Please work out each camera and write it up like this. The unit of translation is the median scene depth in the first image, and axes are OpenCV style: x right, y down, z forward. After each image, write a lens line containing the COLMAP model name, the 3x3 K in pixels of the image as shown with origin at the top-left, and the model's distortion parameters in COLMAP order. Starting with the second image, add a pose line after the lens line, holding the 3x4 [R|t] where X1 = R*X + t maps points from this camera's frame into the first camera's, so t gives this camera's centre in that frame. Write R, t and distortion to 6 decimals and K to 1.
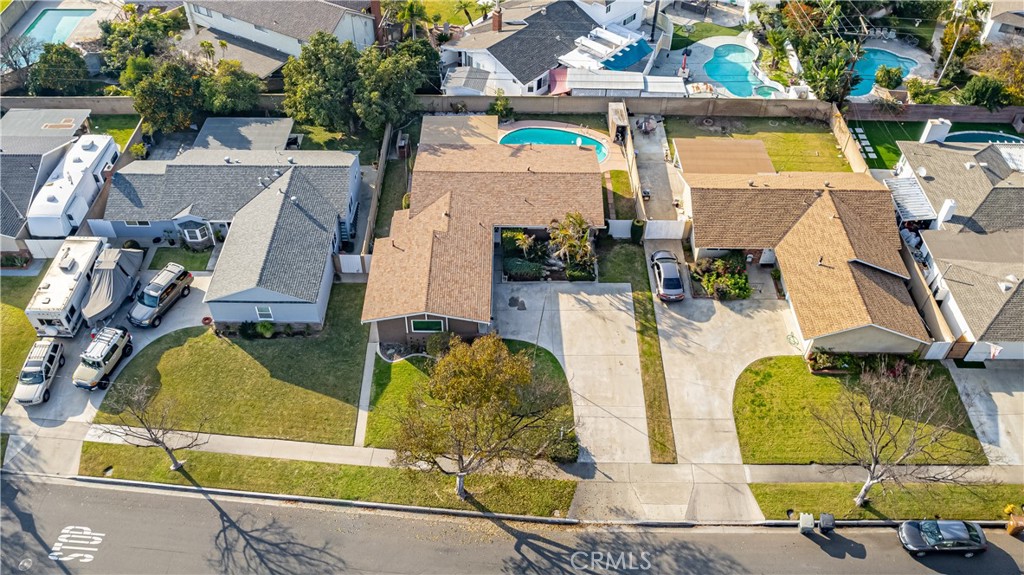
lens RADIAL K [[798.2, 0, 512.0], [0, 798.2, 287.5], [0, 0, 1]] dist [-0.047370, 0.000007]
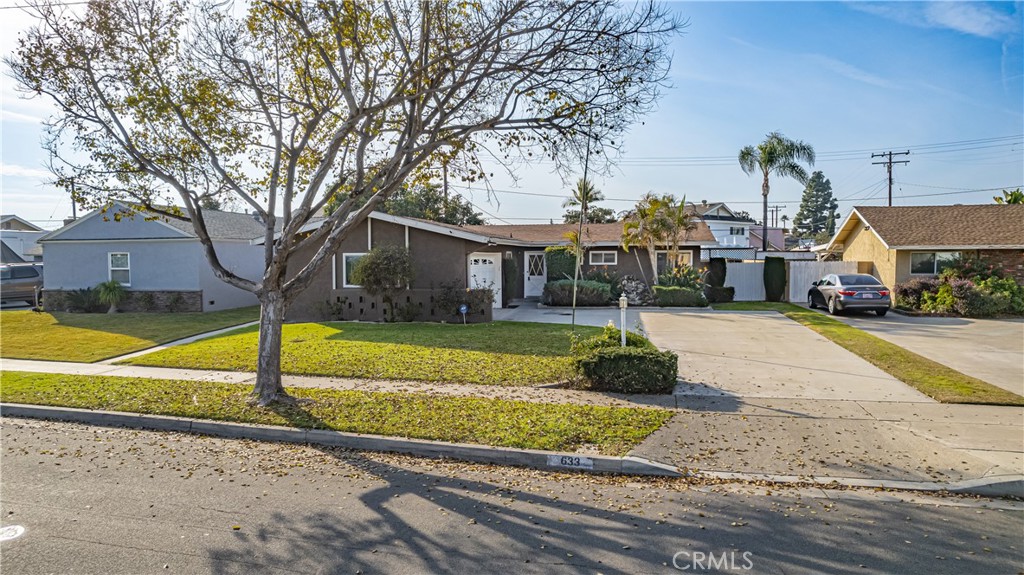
lens RADIAL K [[670.1, 0, 504.9], [0, 670.1, 292.0], [0, 0, 1]] dist [-0.077910, 0.069889]
pose [[0.981077, -0.005204, -0.193546, 0.062741], [-0.128792, 0.728860, -0.672440, 0.342076], [0.144567, 0.684643, 0.714398, 0.722231]]
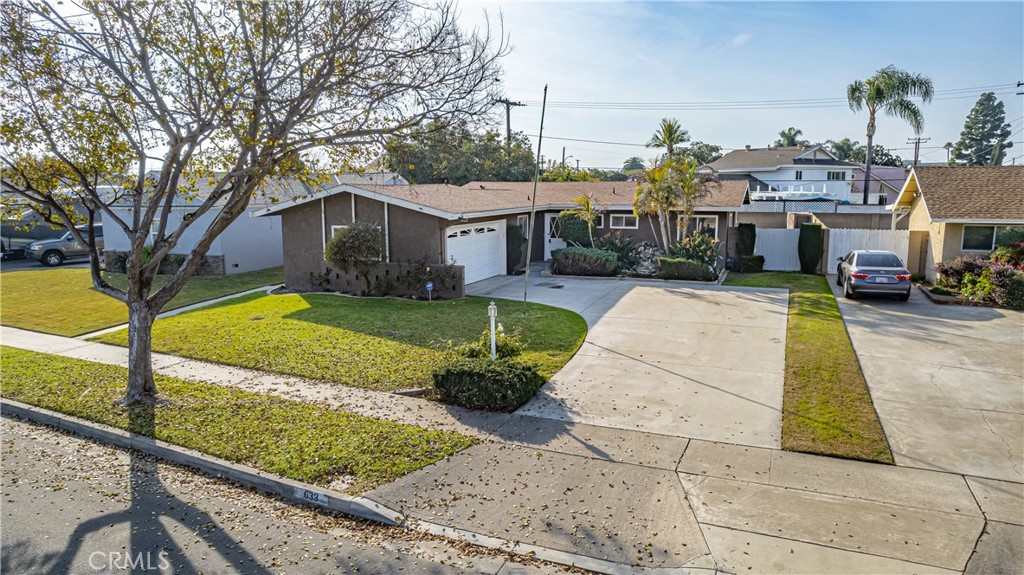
lens RADIAL K [[670.1, 0, 504.9], [0, 670.1, 292.0], [0, 0, 1]] dist [-0.077910, 0.069889]
pose [[0.922955, 0.045060, -0.382262, 0.159279], [-0.266973, 0.790349, -0.551429, 0.297772], [0.277272, 0.610998, 0.741486, 0.725372]]
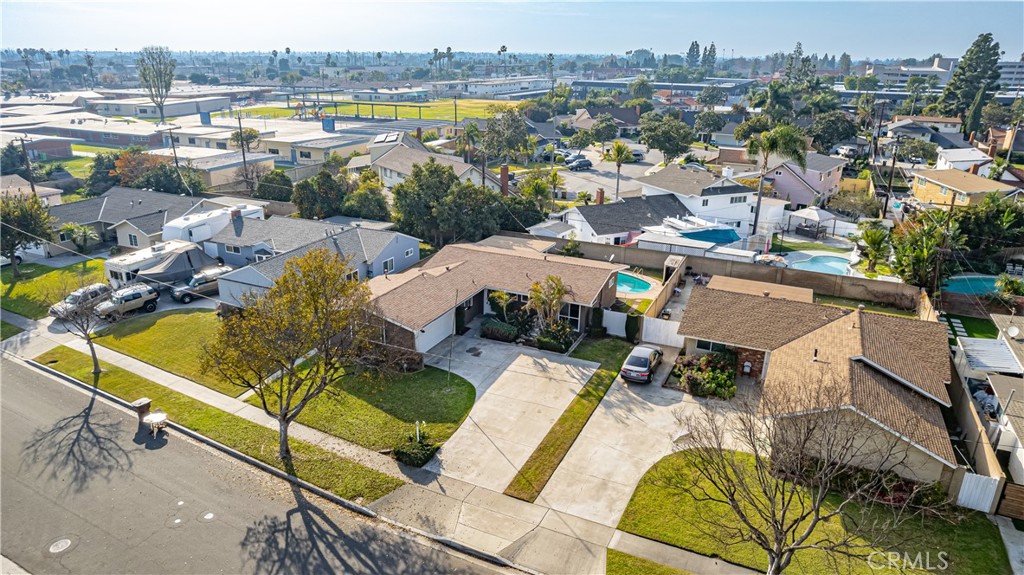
lens RADIAL K [[670.1, 0, 504.9], [0, 670.1, 292.0], [0, 0, 1]] dist [-0.077910, 0.069889]
pose [[0.905011, 0.146304, -0.399438, 0.378648], [-0.309716, 0.870298, -0.382959, 0.275268], [0.291602, 0.470294, 0.832942, 0.335598]]
